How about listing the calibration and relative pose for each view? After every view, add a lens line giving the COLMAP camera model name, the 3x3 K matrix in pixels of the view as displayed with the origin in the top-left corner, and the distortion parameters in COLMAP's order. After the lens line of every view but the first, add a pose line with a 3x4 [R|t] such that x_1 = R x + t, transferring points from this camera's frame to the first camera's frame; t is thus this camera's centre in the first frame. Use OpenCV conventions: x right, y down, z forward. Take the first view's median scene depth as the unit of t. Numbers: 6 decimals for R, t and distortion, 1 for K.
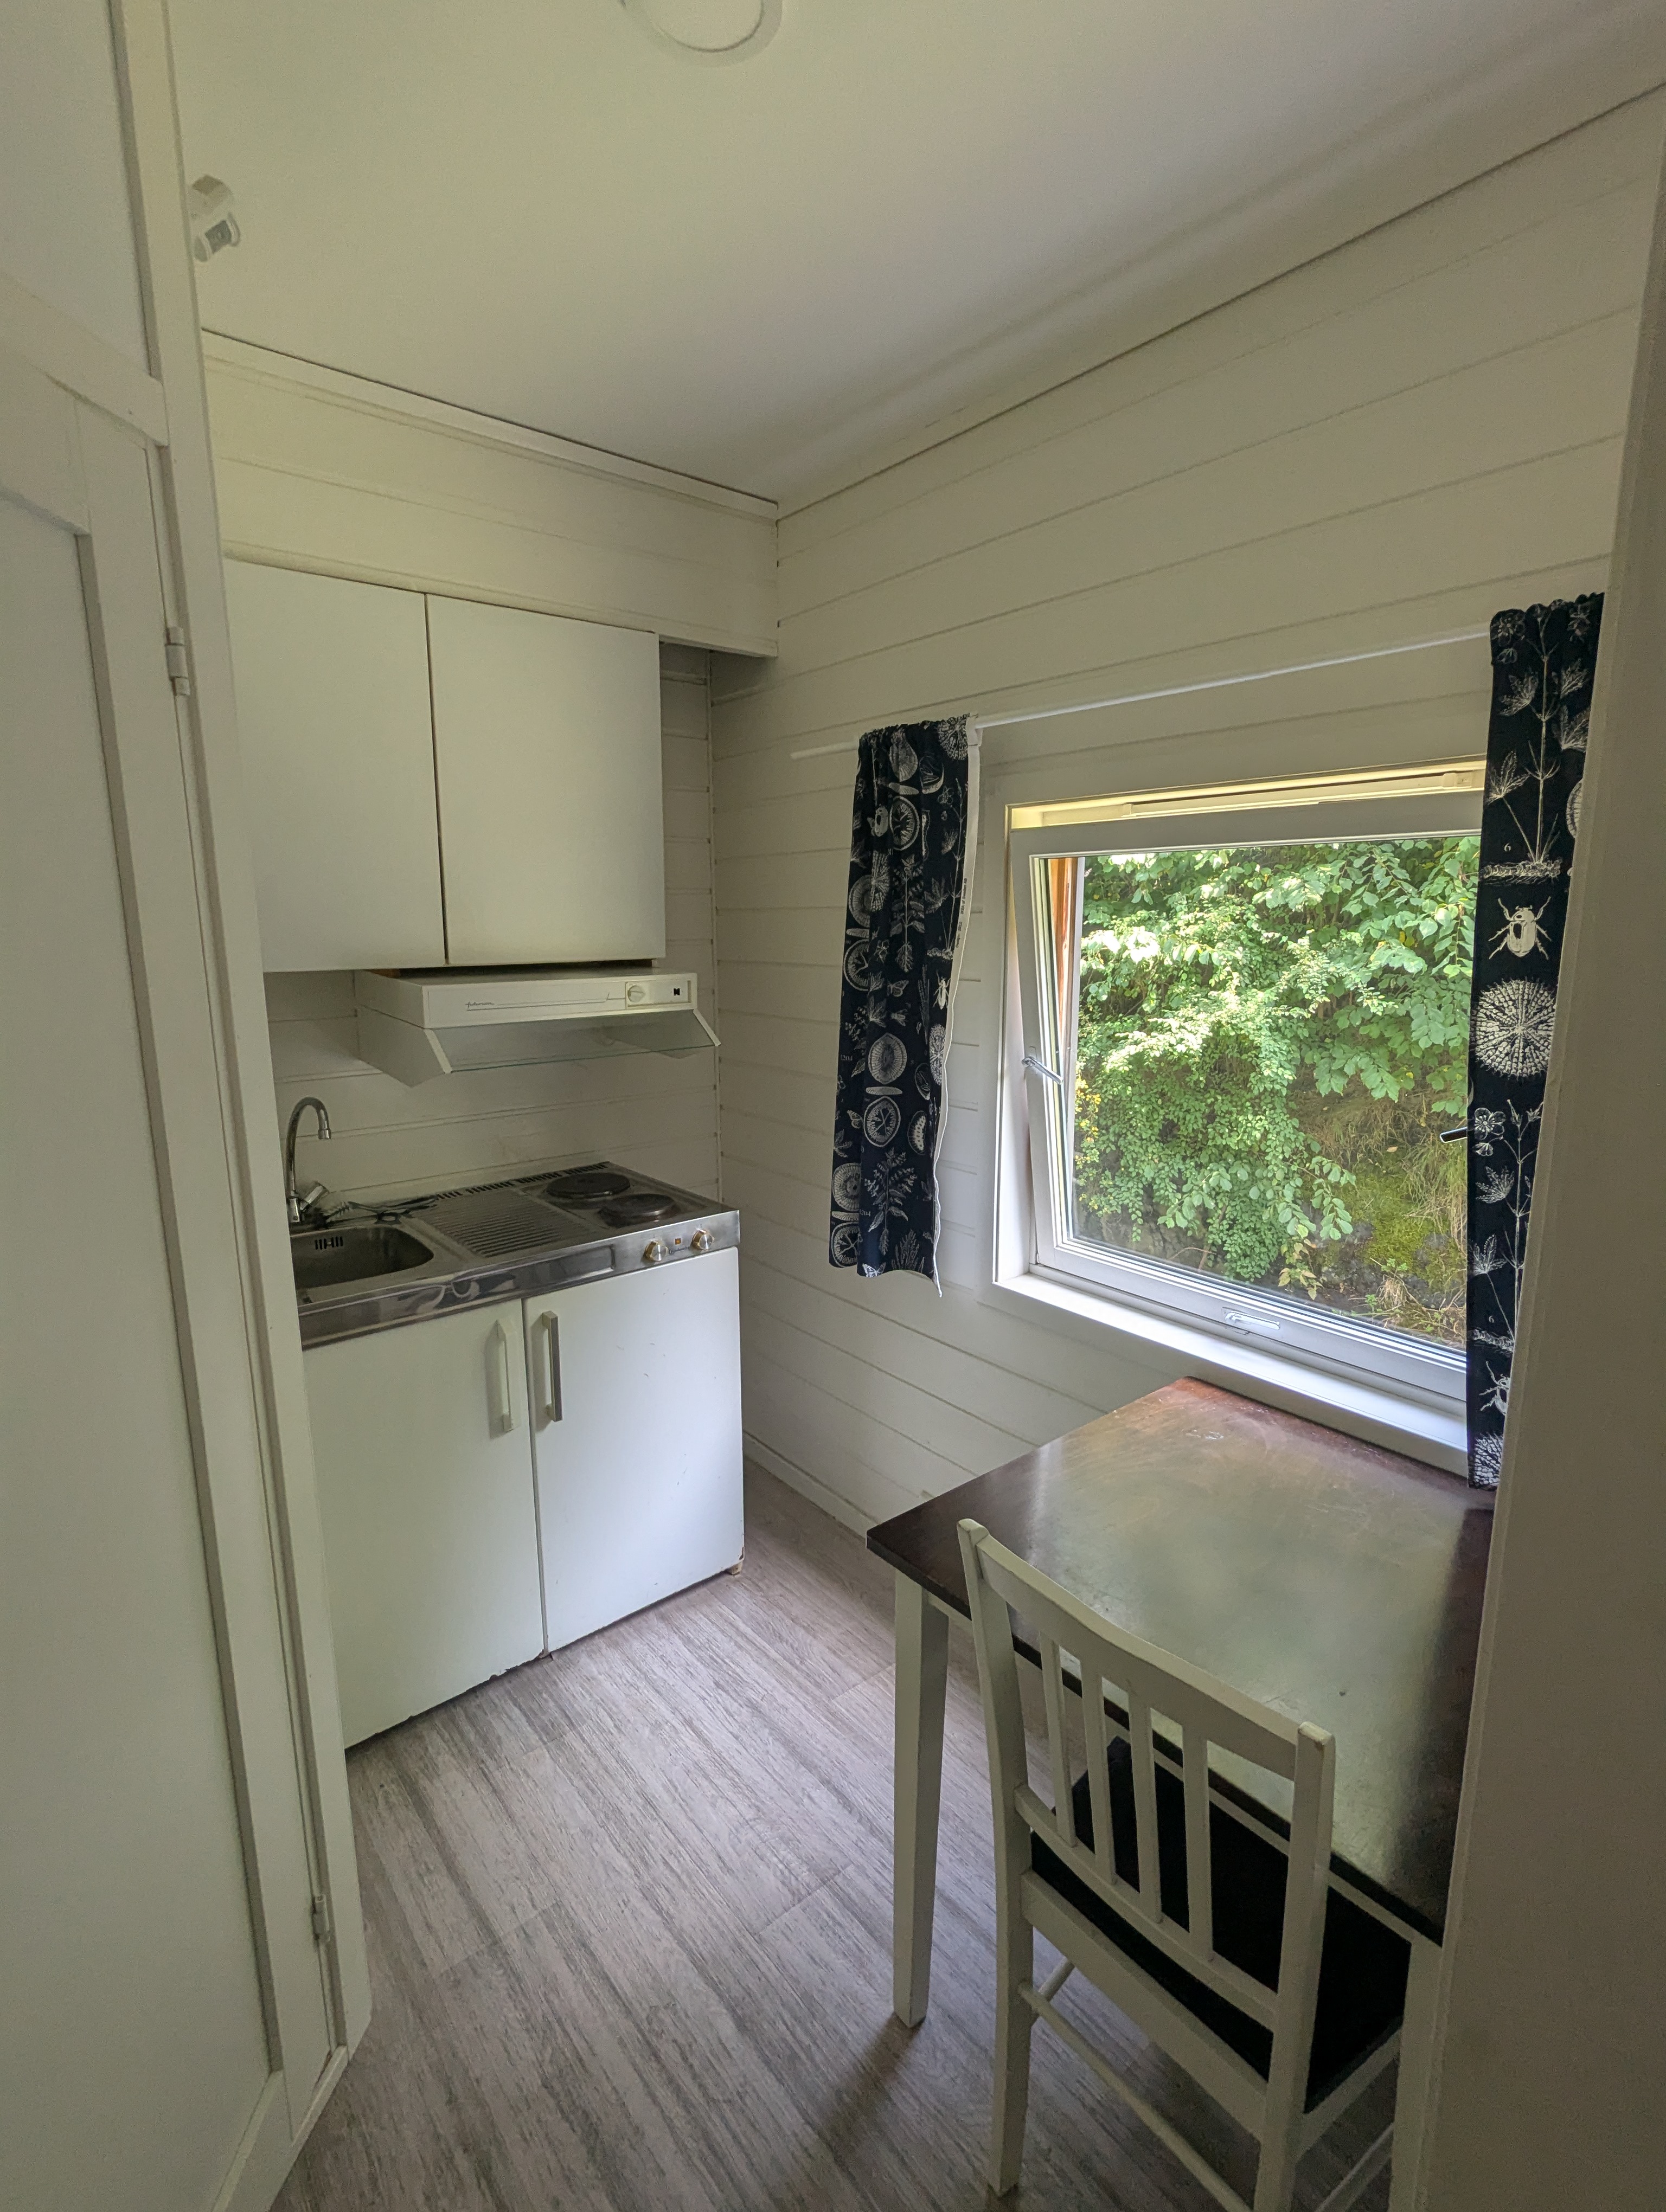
lens RADIAL K [[1060.7, 0, 833.0], [0, 1060.7, 1106.0], [0, 0, 1]] dist [0.003584, 0.000130]
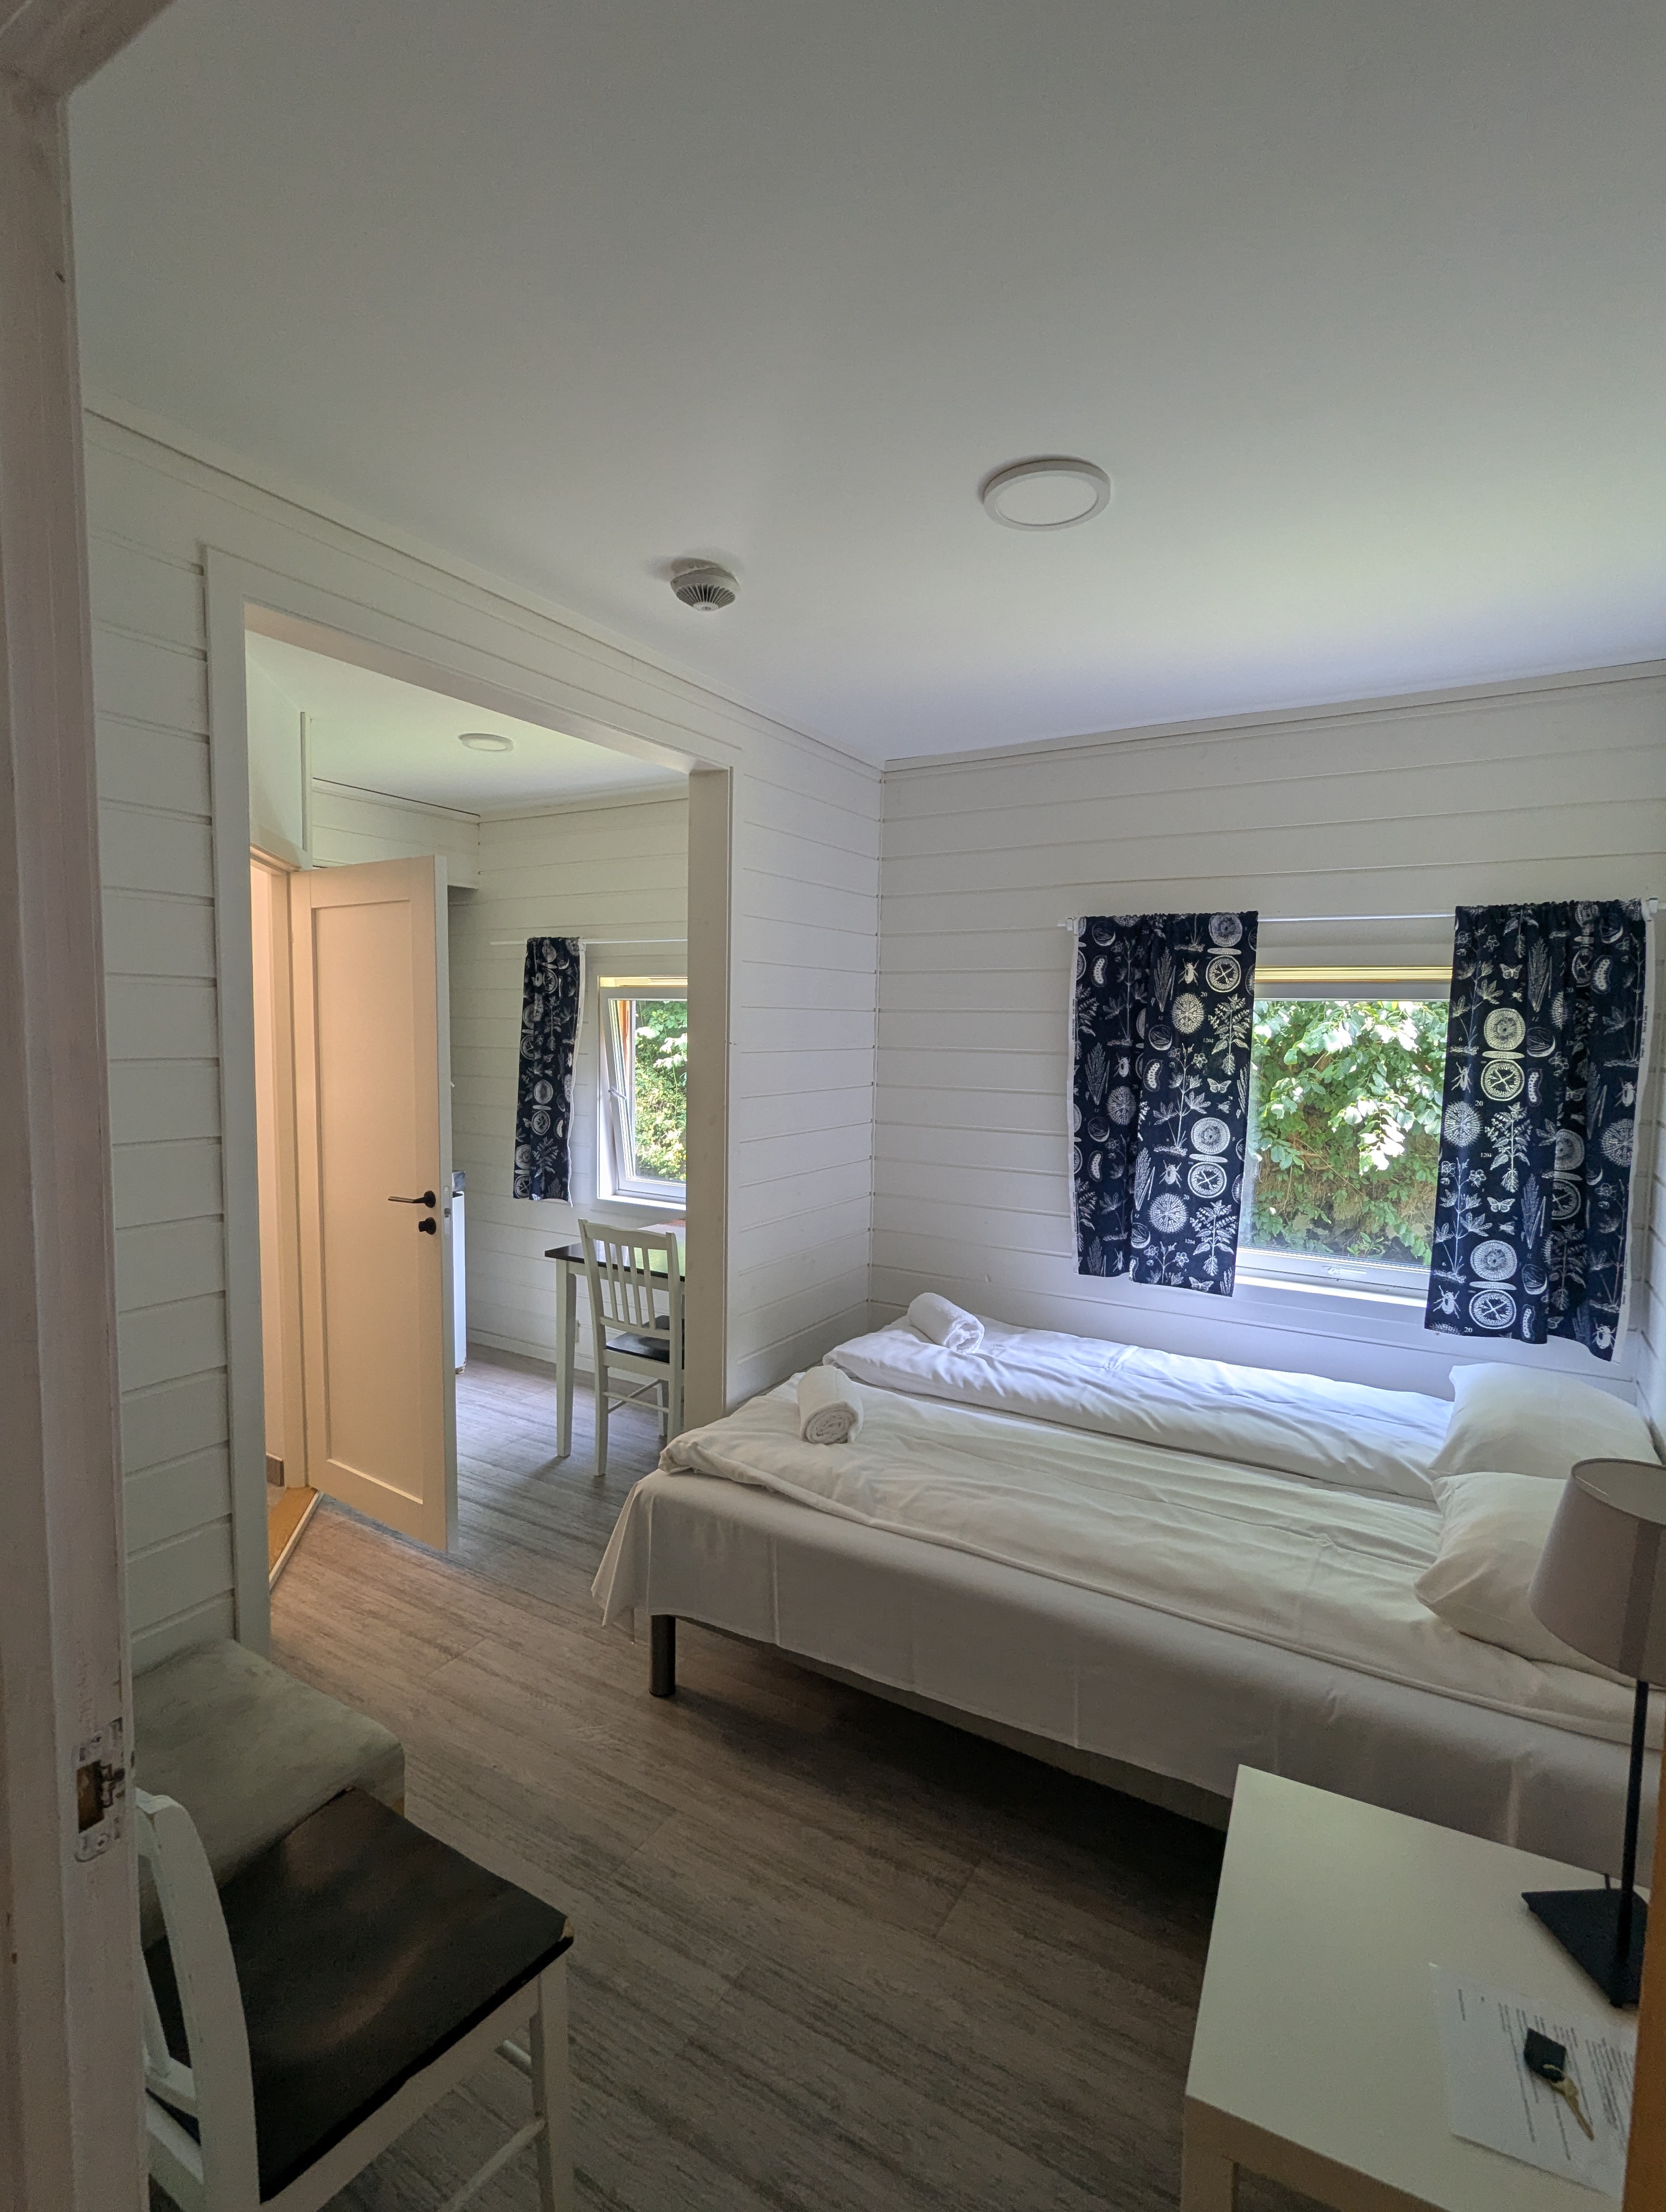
lens RADIAL K [[1060.7, 0, 833.0], [0, 1060.7, 1106.0], [0, 0, 1]] dist [0.003584, 0.000130]
pose [[0.941729, -0.008834, 0.336256, -0.114755], [0.040566, 0.995342, -0.087461, 0.189763], [-0.333917, 0.096005, 0.937701, -1.145886]]
